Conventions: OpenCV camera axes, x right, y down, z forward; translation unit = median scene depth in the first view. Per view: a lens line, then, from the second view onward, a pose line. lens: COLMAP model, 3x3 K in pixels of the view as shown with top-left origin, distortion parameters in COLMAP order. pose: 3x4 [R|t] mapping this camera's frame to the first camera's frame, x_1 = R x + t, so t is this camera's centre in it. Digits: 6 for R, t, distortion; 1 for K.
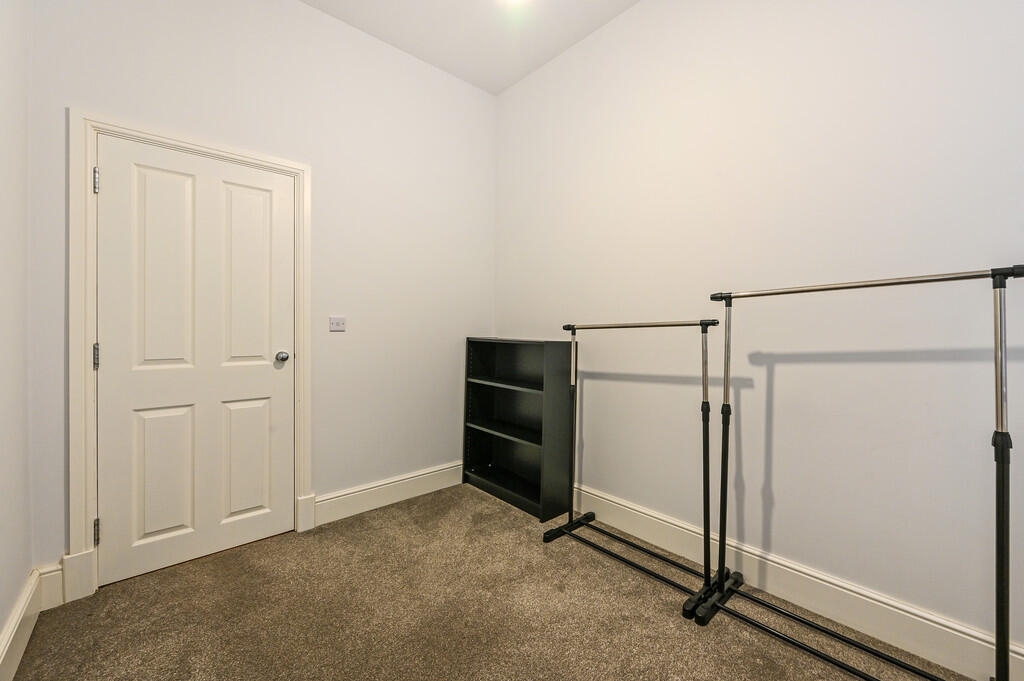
lens RADIAL K [[407.6, 0, 512.2], [0, 407.6, 325.4], [0, 0, 1]] dist [-0.002011, 0.000029]
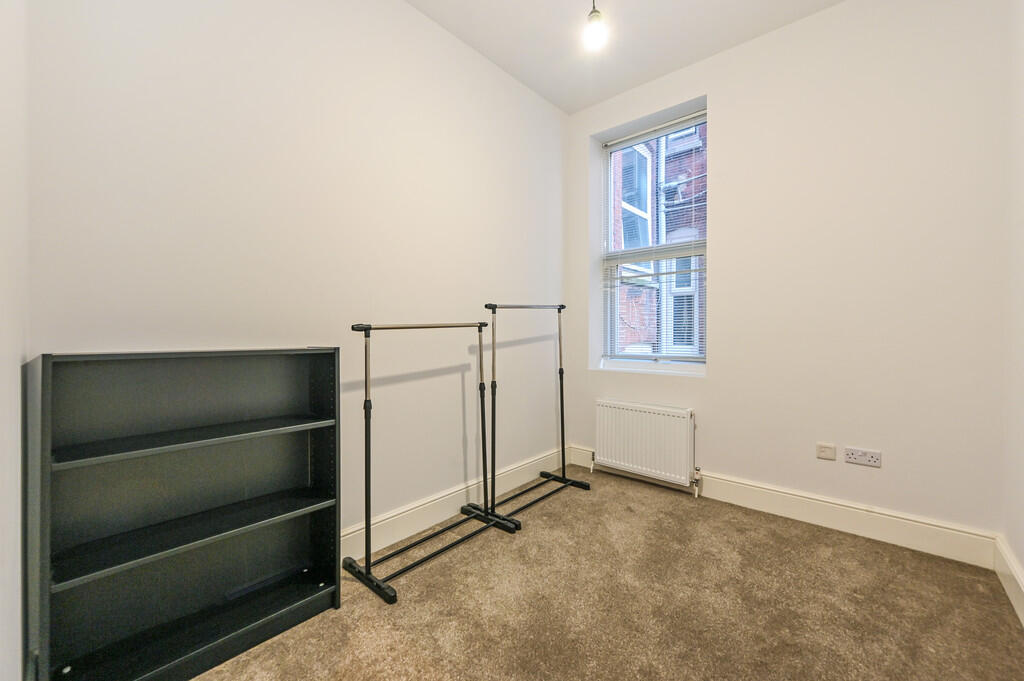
lens RADIAL K [[407.6, 0, 512.2], [0, 407.6, 325.4], [0, 0, 1]] dist [-0.002011, 0.000029]
pose [[-0.120846, 0.008638, 0.992634, -0.870459], [-0.004613, 0.999946, -0.009263, 0.008531], [-0.992661, -0.005699, -0.120799, 1.047314]]
